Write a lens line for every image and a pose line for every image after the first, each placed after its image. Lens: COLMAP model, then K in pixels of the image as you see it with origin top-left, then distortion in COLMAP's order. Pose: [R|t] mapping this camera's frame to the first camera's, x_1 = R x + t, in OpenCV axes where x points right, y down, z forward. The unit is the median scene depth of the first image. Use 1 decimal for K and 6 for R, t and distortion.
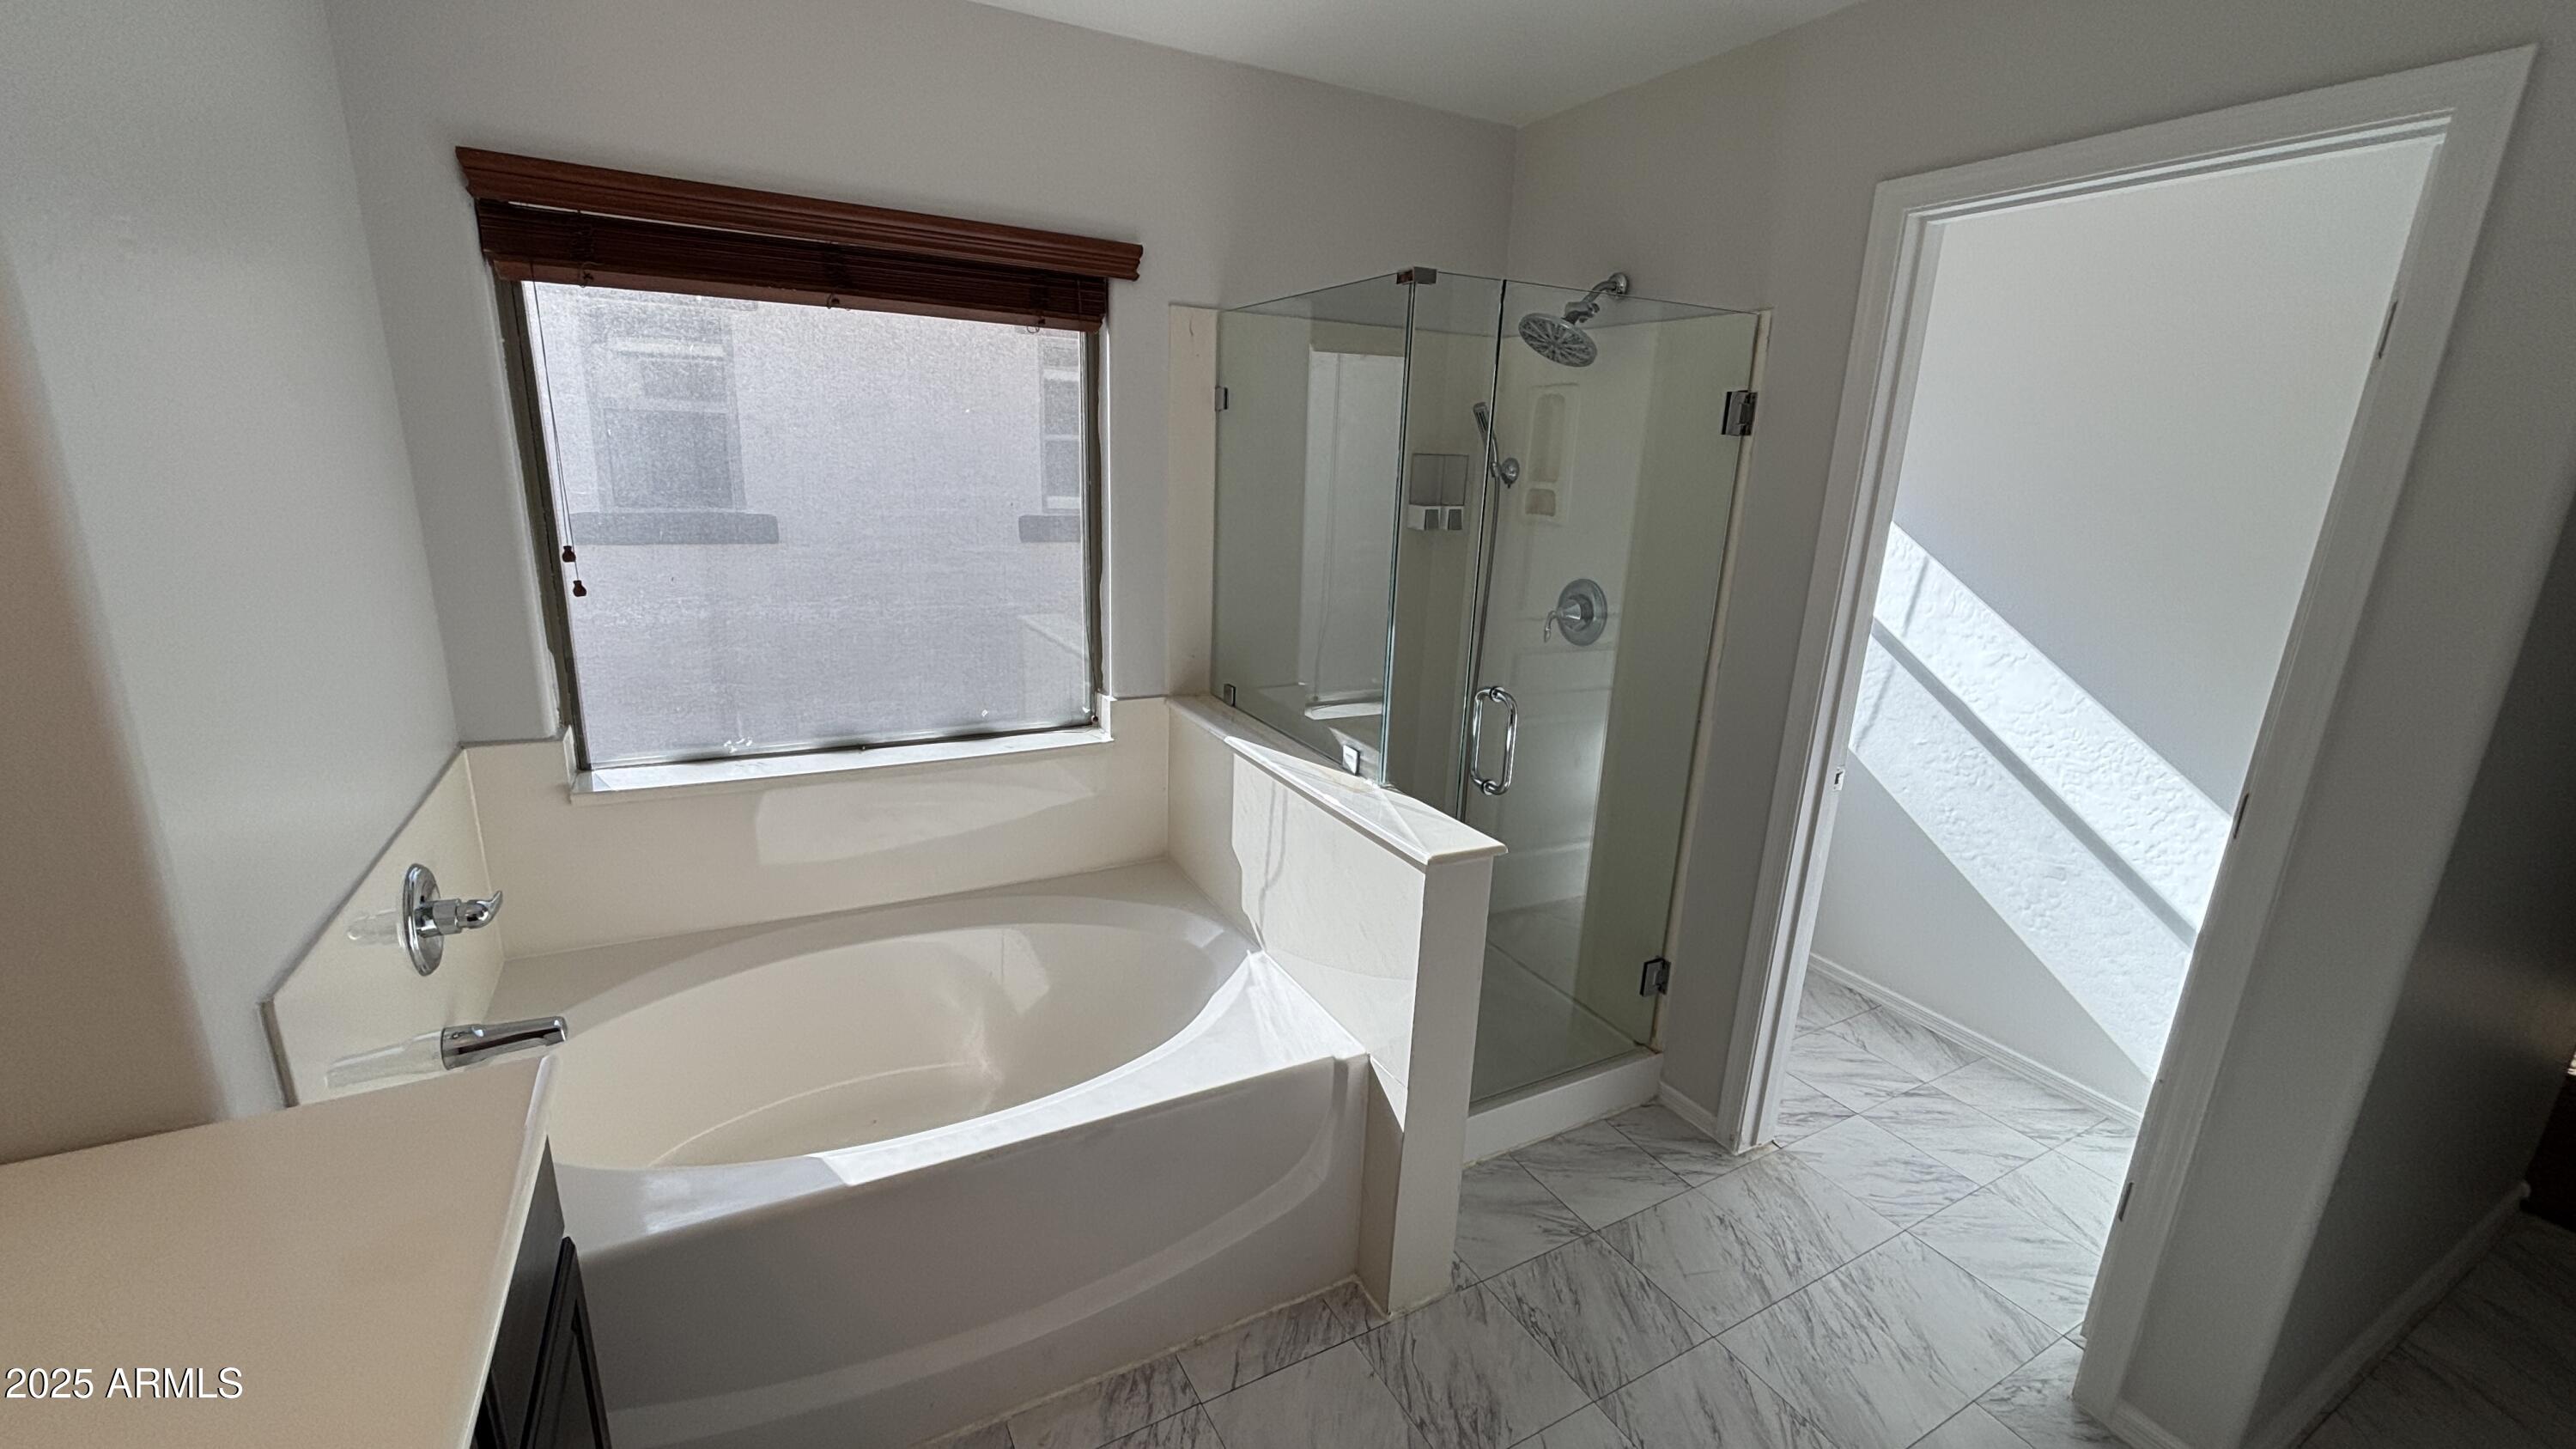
lens RADIAL K [[1042.4, 0, 1284.5], [0, 1042.4, 725.8], [0, 0, 1]] dist [0.017165, -0.001620]
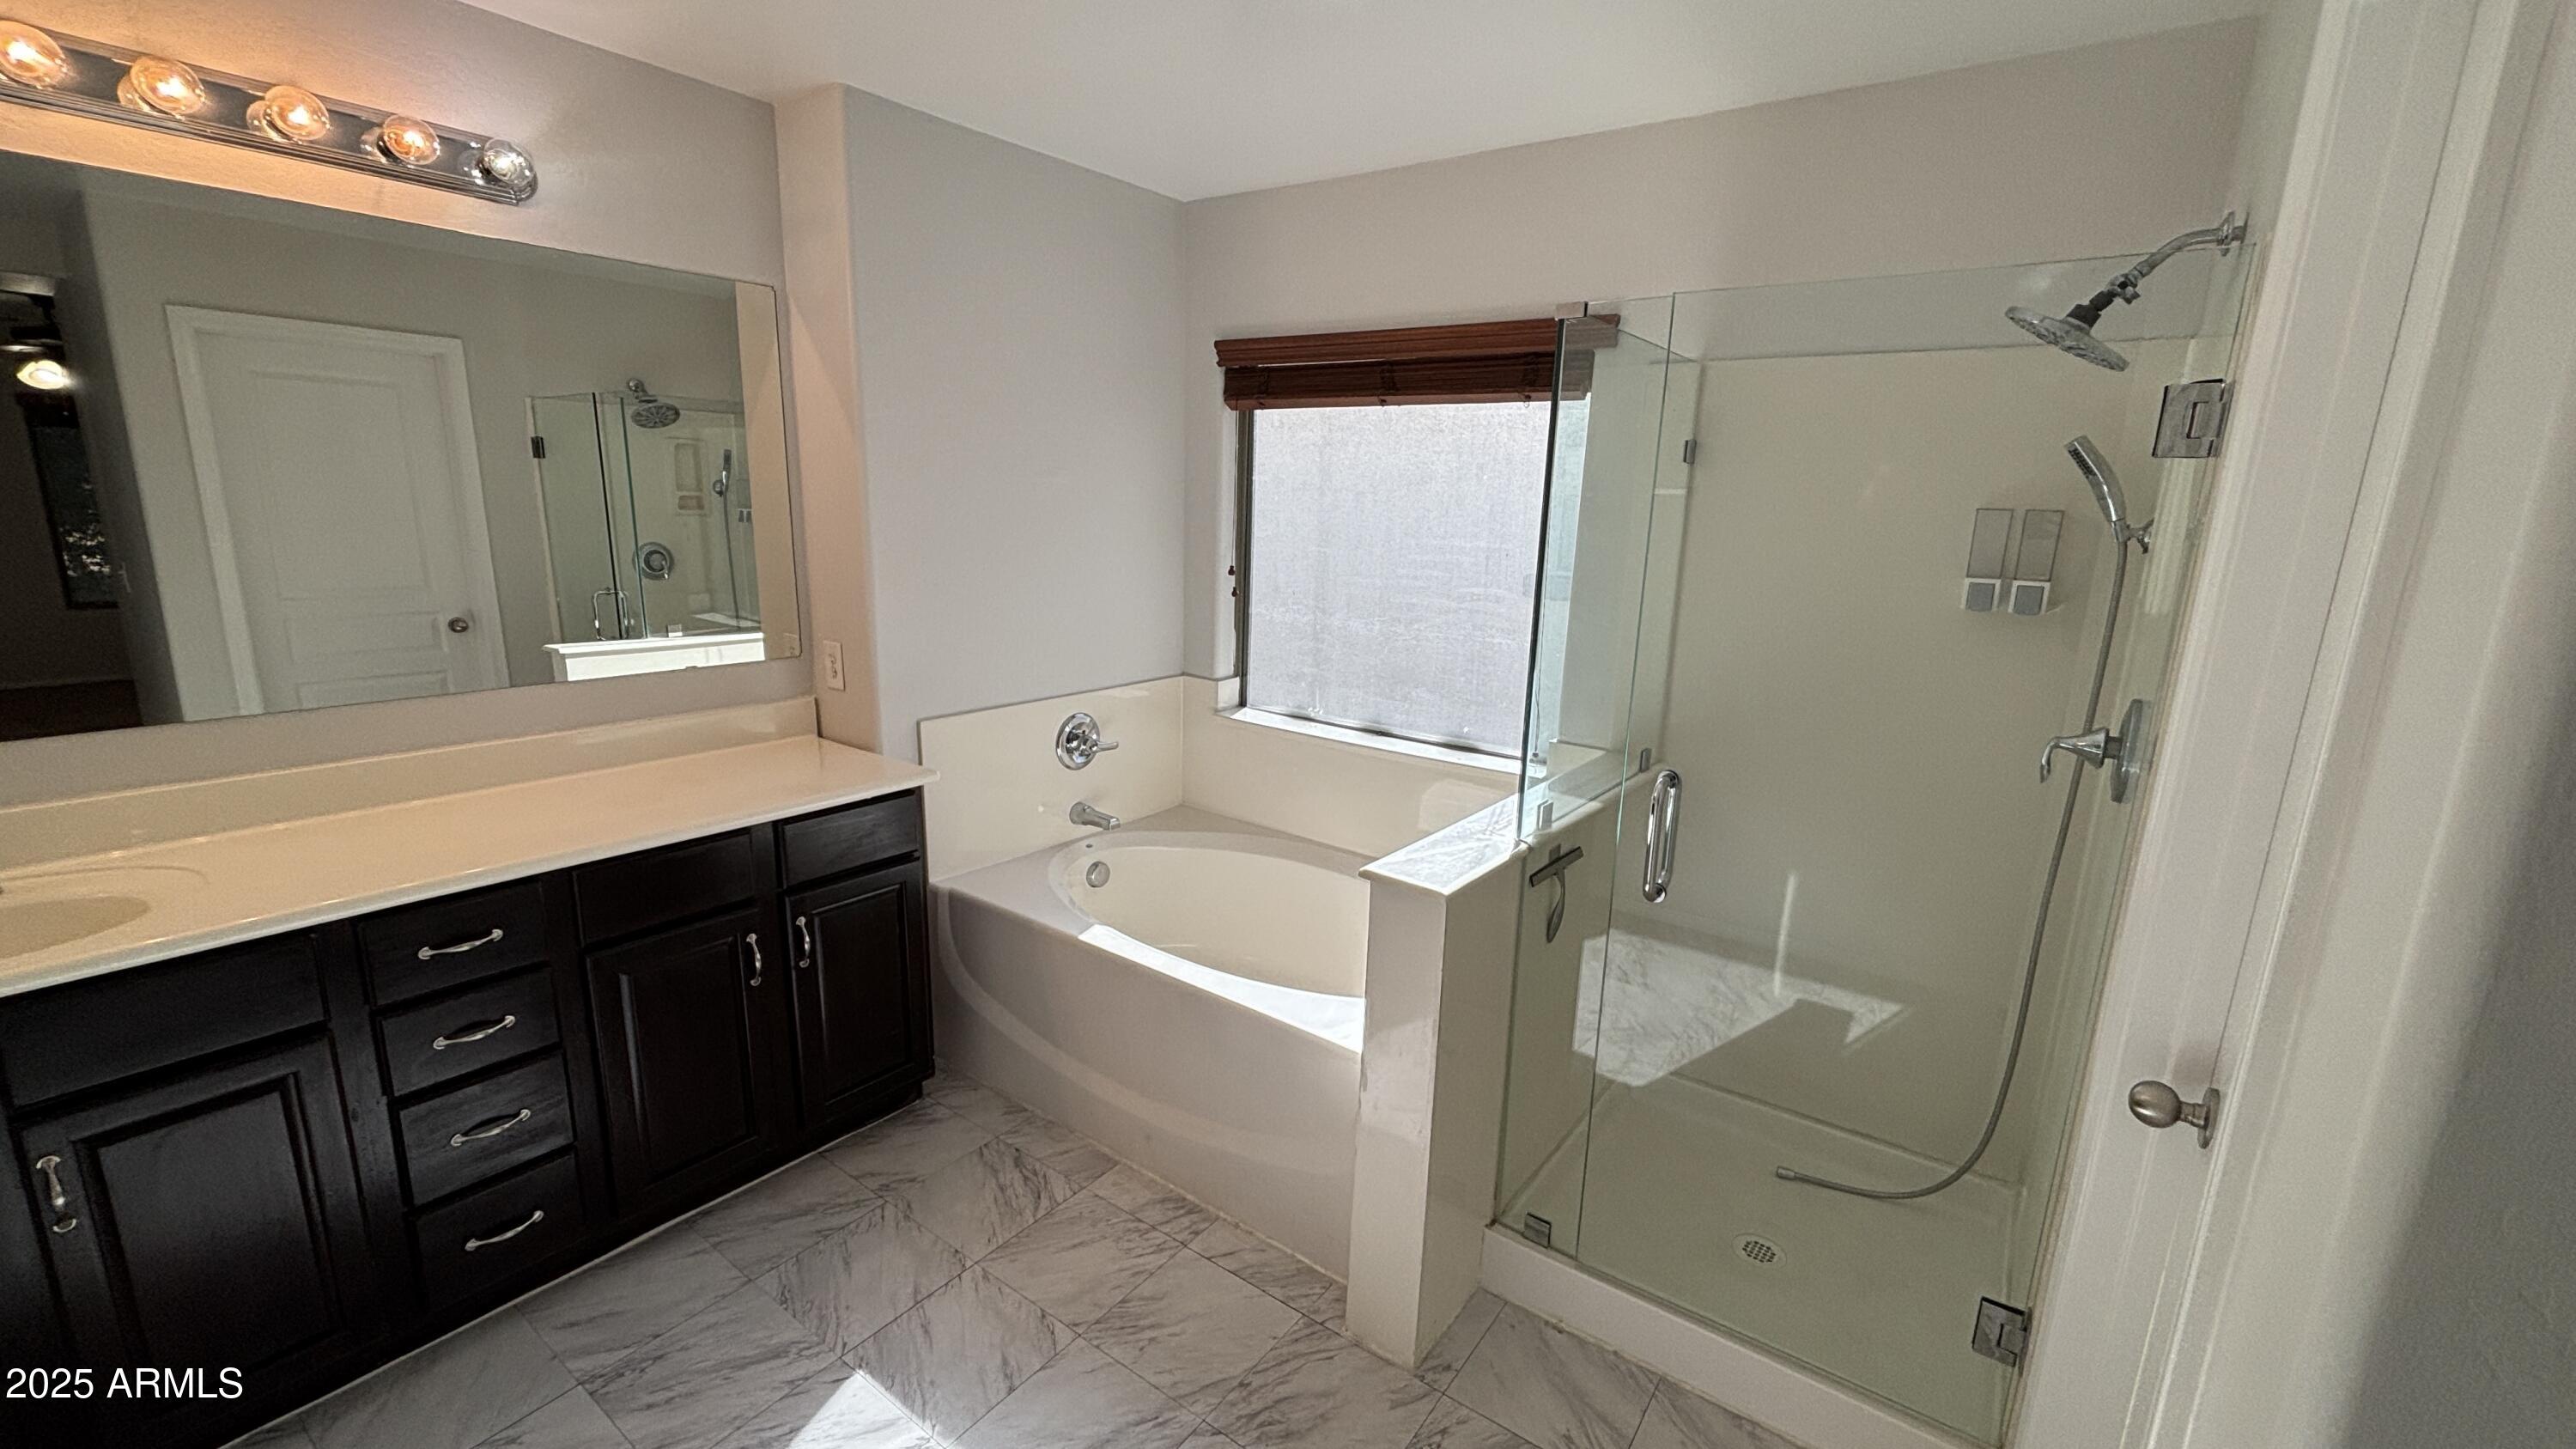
lens RADIAL K [[1042.4, 0, 1290.6], [0, 1042.4, 727.7], [0, 0, 1]] dist [0.017165, -0.001620]
pose [[0.436732, 0.169995, -0.883384, 0.842609], [-0.249951, 0.966248, 0.062368, -0.048241], [0.864170, 0.193565, 0.464482, 0.359930]]
